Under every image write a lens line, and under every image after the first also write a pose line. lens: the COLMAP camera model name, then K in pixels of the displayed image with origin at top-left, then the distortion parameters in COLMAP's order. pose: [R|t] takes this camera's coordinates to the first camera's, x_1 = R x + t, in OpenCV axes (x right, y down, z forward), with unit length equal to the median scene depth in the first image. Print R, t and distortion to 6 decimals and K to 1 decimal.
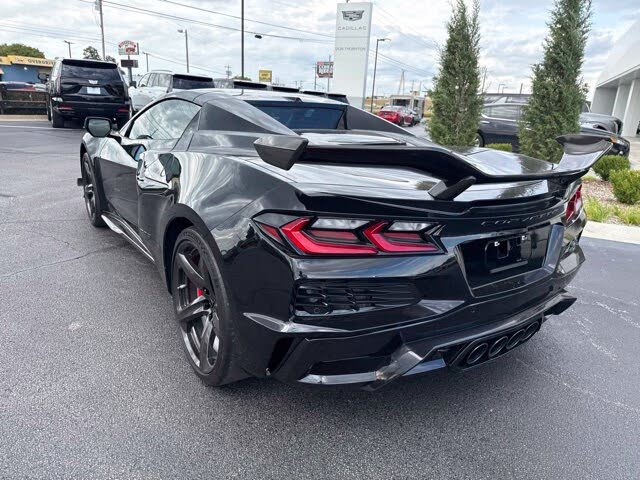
lens RADIAL K [[456.2, 0, 323.3], [0, 456.2, 240.0], [0, 0, 1]] dist [0.023722, -0.033950]
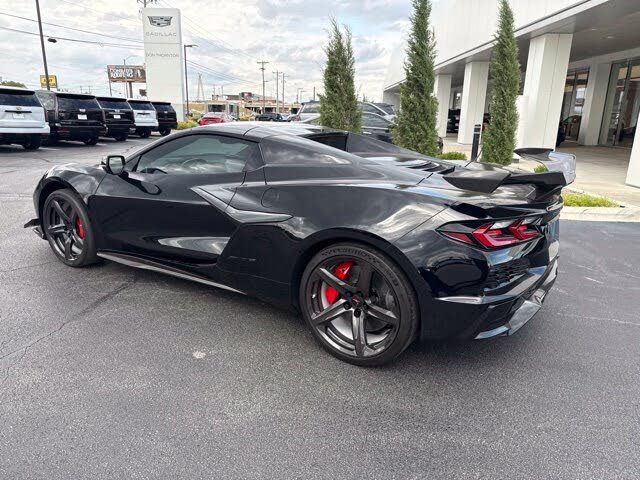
lens RADIAL K [[456.2, 0, 315.0], [0, 456.2, 236.5], [0, 0, 1]] dist [0.023722, -0.033950]
pose [[0.921316, -0.131272, 0.365984, -0.127878], [0.136279, 0.990595, 0.012245, -0.011935], [-0.364150, 0.038594, 0.930540, -0.020592]]
